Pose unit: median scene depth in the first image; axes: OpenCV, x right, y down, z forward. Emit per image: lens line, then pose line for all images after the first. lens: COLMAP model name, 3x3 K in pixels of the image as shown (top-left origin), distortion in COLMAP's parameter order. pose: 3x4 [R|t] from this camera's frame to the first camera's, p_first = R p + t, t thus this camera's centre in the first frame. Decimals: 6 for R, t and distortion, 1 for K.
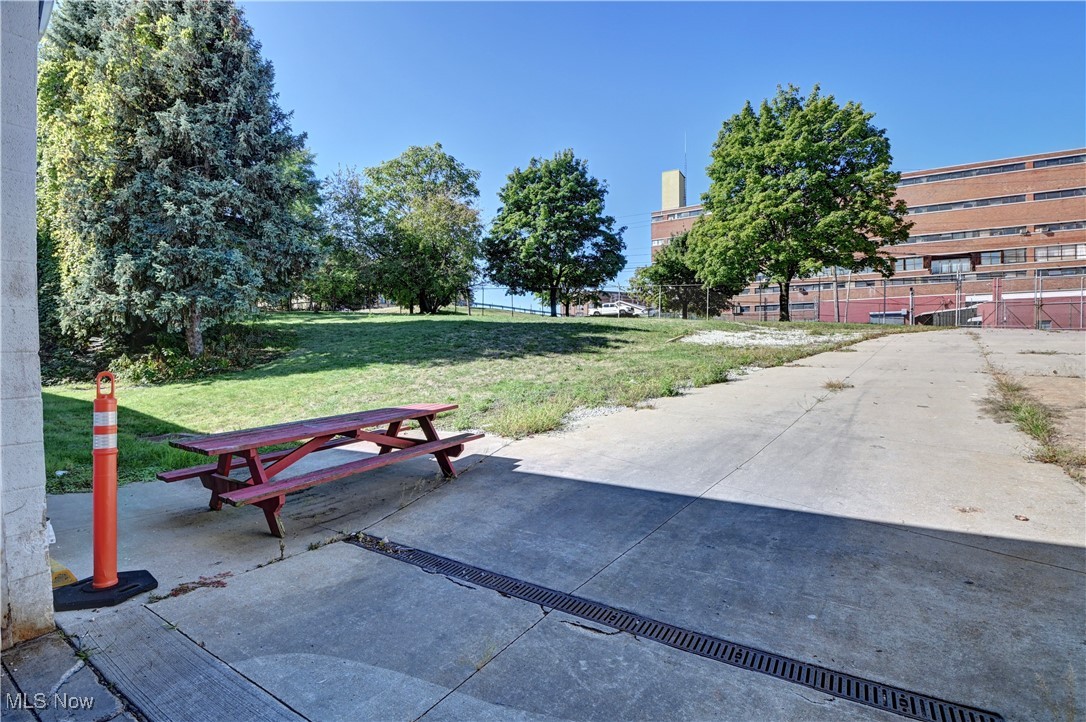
lens RADIAL K [[490.5, 0, 544.8], [0, 490.5, 359.6], [0, 0, 1]] dist [-0.024525, -0.000848]
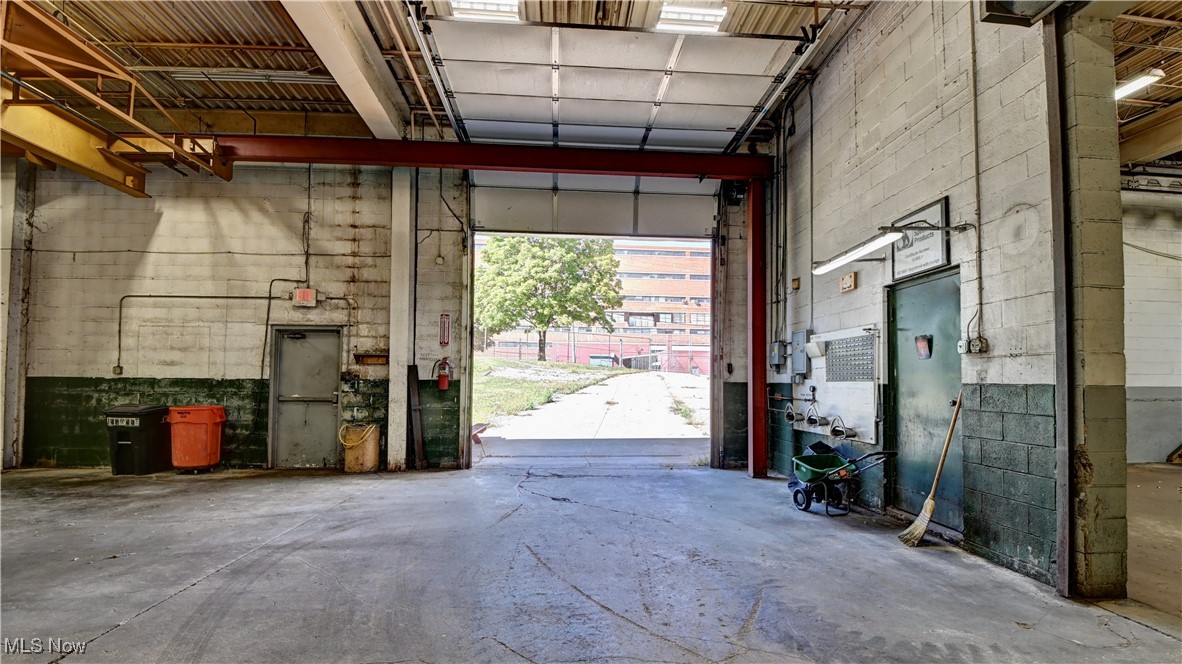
lens RADIAL K [[529.3, 0, 590.8], [0, 529.3, 332.5], [0, 0, 1]] dist [0.000341, 0.000002]
pose [[0.817836, 0.081399, 0.569665, -0.192803], [-0.018001, 0.993079, -0.116056, 0.006181], [-0.575170, 0.084660, 0.813641, -0.194367]]
